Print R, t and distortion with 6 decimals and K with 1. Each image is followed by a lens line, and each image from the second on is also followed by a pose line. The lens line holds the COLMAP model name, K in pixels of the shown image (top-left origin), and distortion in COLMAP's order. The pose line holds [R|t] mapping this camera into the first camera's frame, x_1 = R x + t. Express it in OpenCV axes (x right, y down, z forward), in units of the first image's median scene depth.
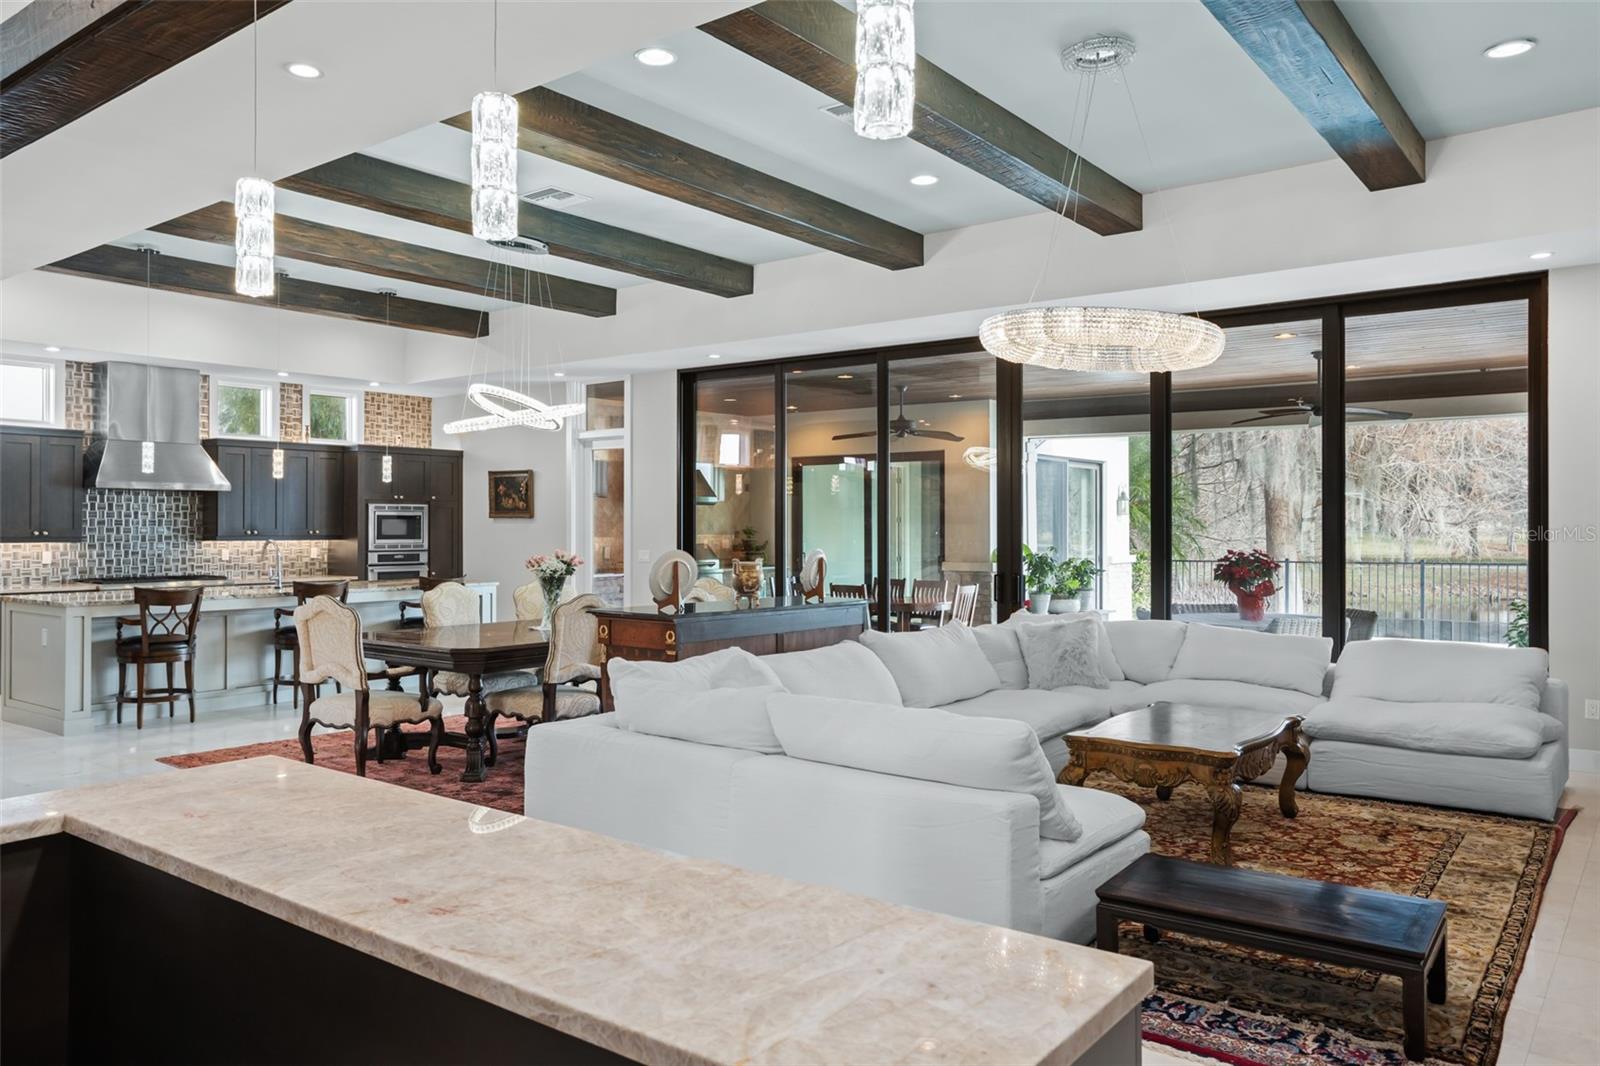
lens RADIAL K [[1133.9, 0, 821.8], [0, 1133.9, 524.1], [0, 0, 1]] dist [-0.030529, 0.036774]
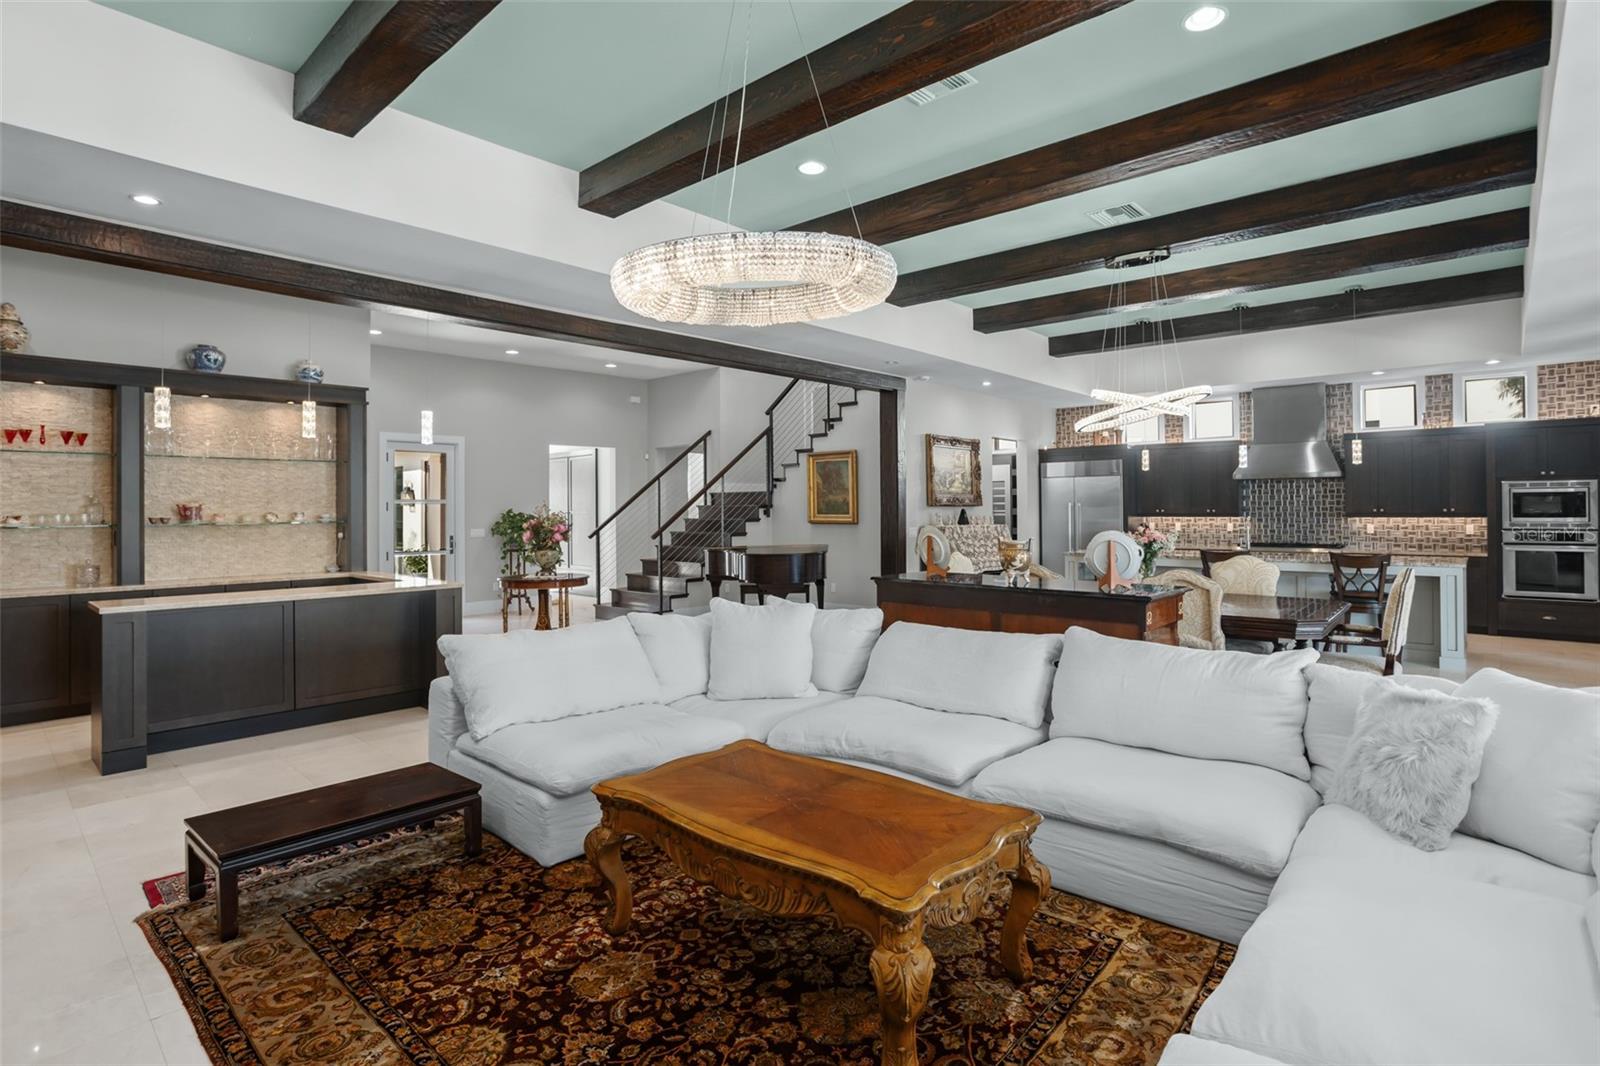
lens RADIAL K [[796.5, 0, 789.7], [0, 796.5, 500.7], [0, 0, 1]] dist [-0.053382, 0.021815]
pose [[-0.096499, -0.010660, -0.995276, 0.399292], [0.007537, 0.999906, -0.011440, 0.002397], [0.995305, -0.008605, -0.096409, 0.518409]]
